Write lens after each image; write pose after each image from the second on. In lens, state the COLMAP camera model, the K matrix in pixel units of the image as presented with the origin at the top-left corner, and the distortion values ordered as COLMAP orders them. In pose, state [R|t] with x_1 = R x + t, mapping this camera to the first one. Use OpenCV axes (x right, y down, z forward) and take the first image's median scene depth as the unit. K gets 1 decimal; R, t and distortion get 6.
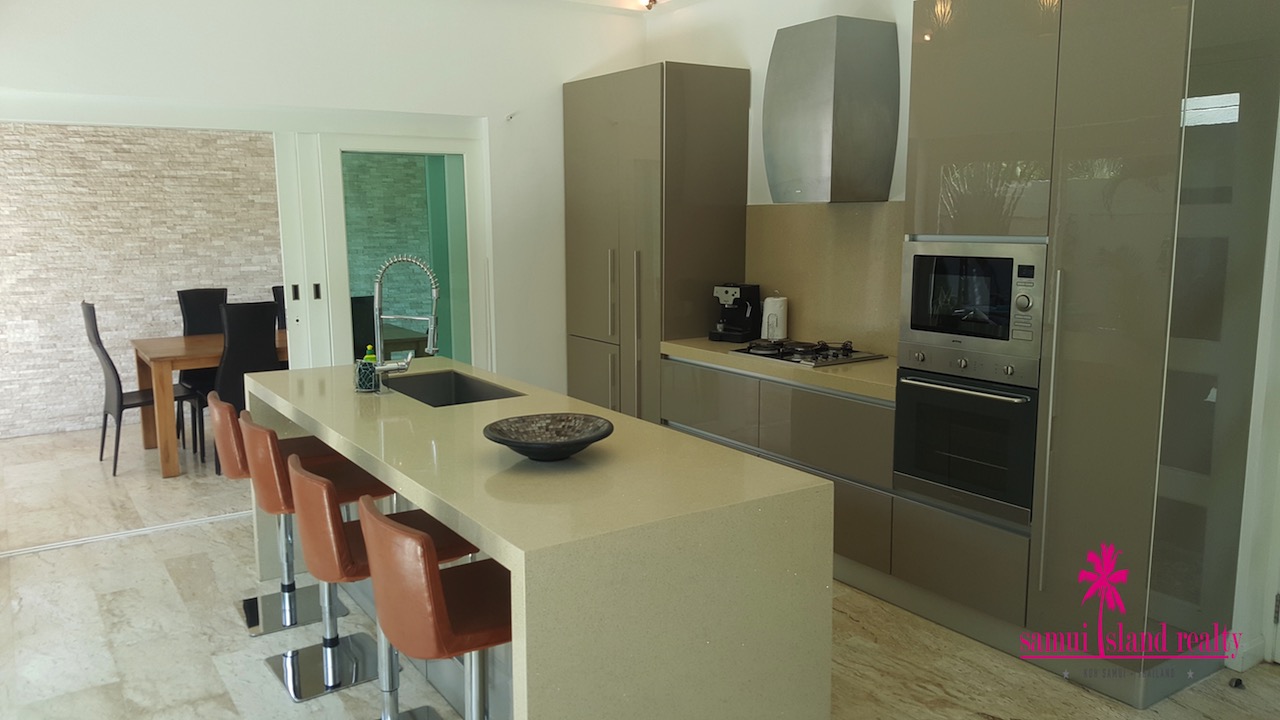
lens RADIAL K [[957.0, 0, 617.7], [0, 957.0, 360.9], [0, 0, 1]] dist [0.045752, -0.053426]
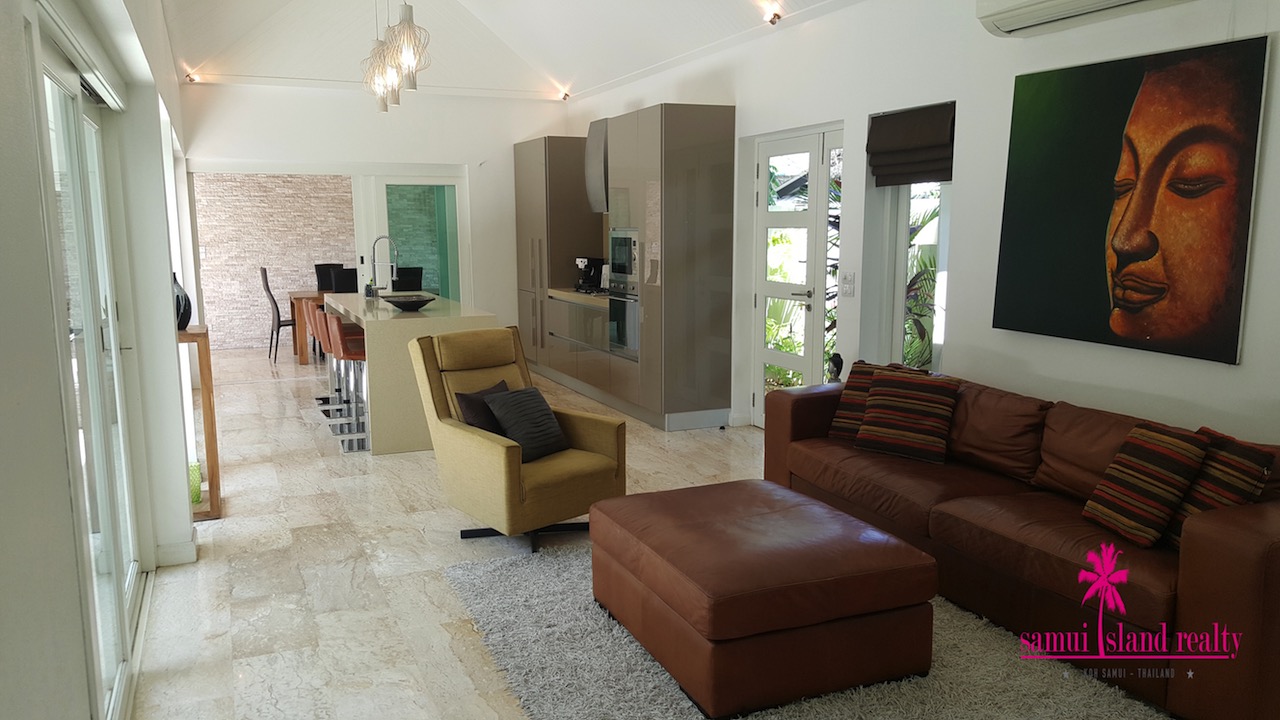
lens RADIAL K [[957.0, 0, 626.8], [0, 957.0, 391.5], [0, 0, 1]] dist [0.045752, -0.053426]
pose [[0.985214, 0.032492, -0.168219, 0.421615], [-0.029456, 0.999356, 0.020516, 0.111359], [0.168777, -0.015257, 0.985536, -0.648672]]
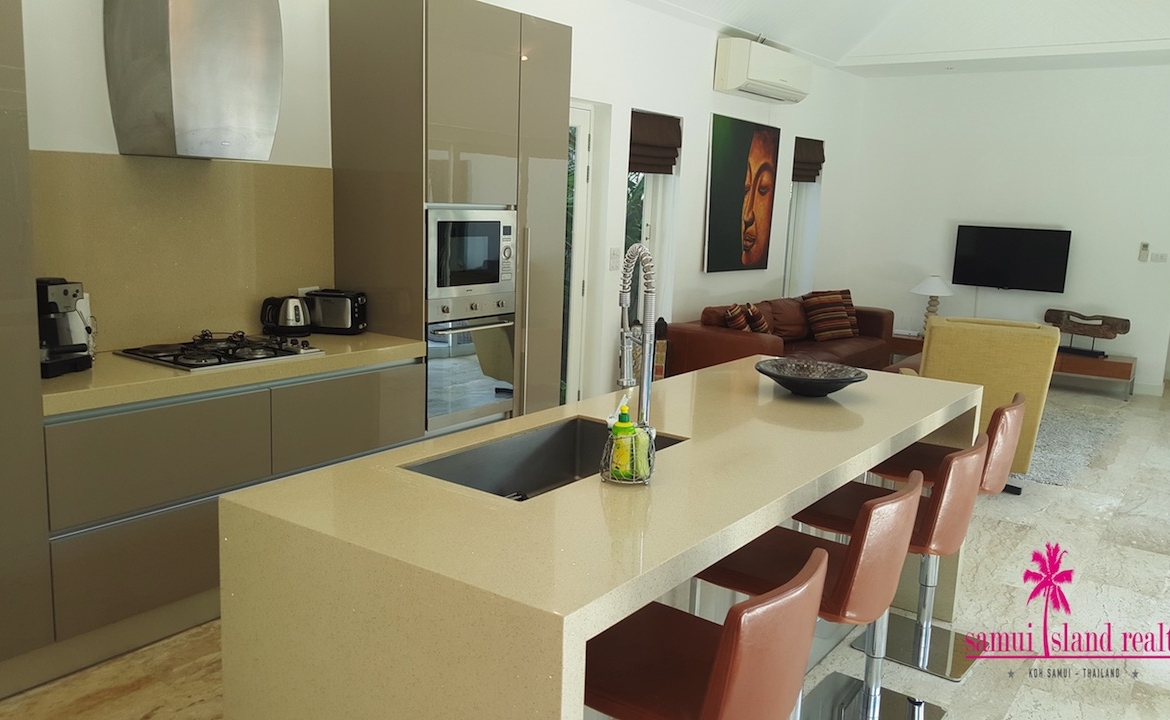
lens RADIAL K [[959.3, 0, 533.2], [0, 959.3, 378.0], [0, 0, 1]] dist [0.058156, -0.099625]
pose [[-0.346738, -0.181593, 0.920216, -0.470613], [0.110740, 0.966292, 0.232413, -0.106943], [-0.931402, 0.182491, -0.314941, 0.753671]]
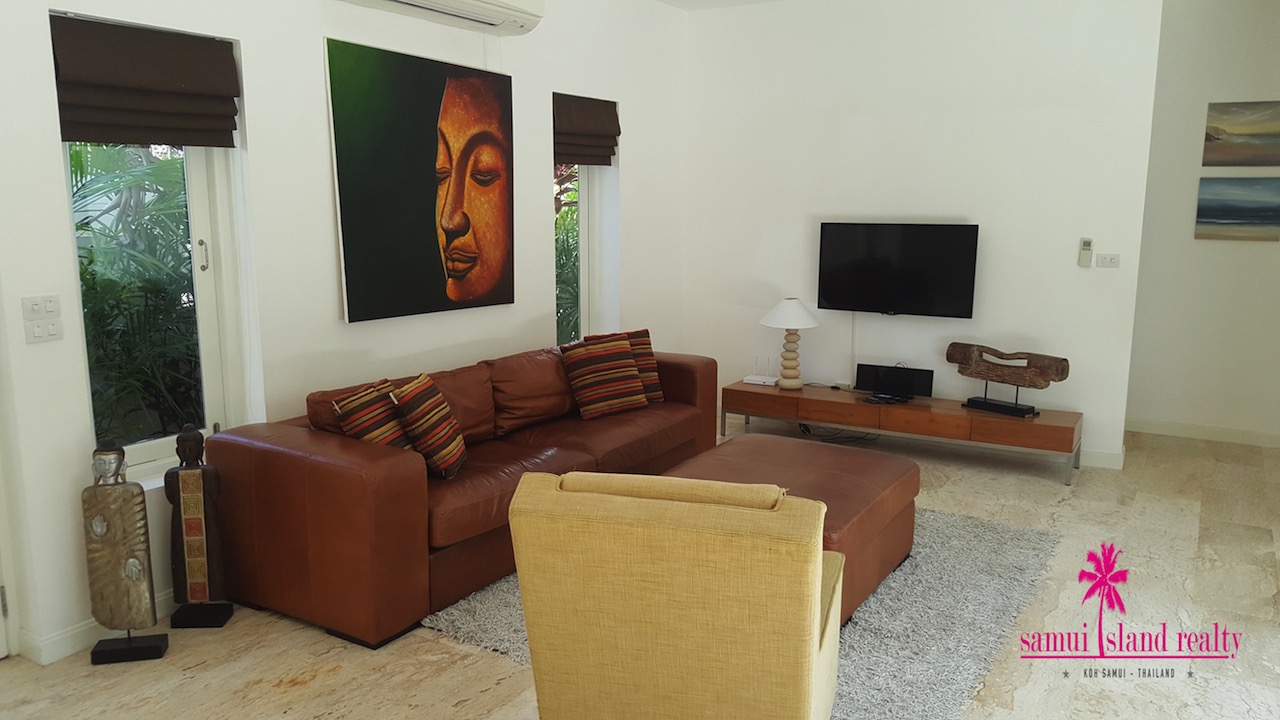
lens RADIAL K [[957.0, 0, 611.0], [0, 957.0, 383.9], [0, 0, 1]] dist [0.045752, -0.053426]
pose [[-0.430004, -0.164908, 0.887638, -0.111479], [0.138622, 0.959458, 0.245405, -0.031354], [-0.892121, 0.228572, -0.389711, 0.263058]]
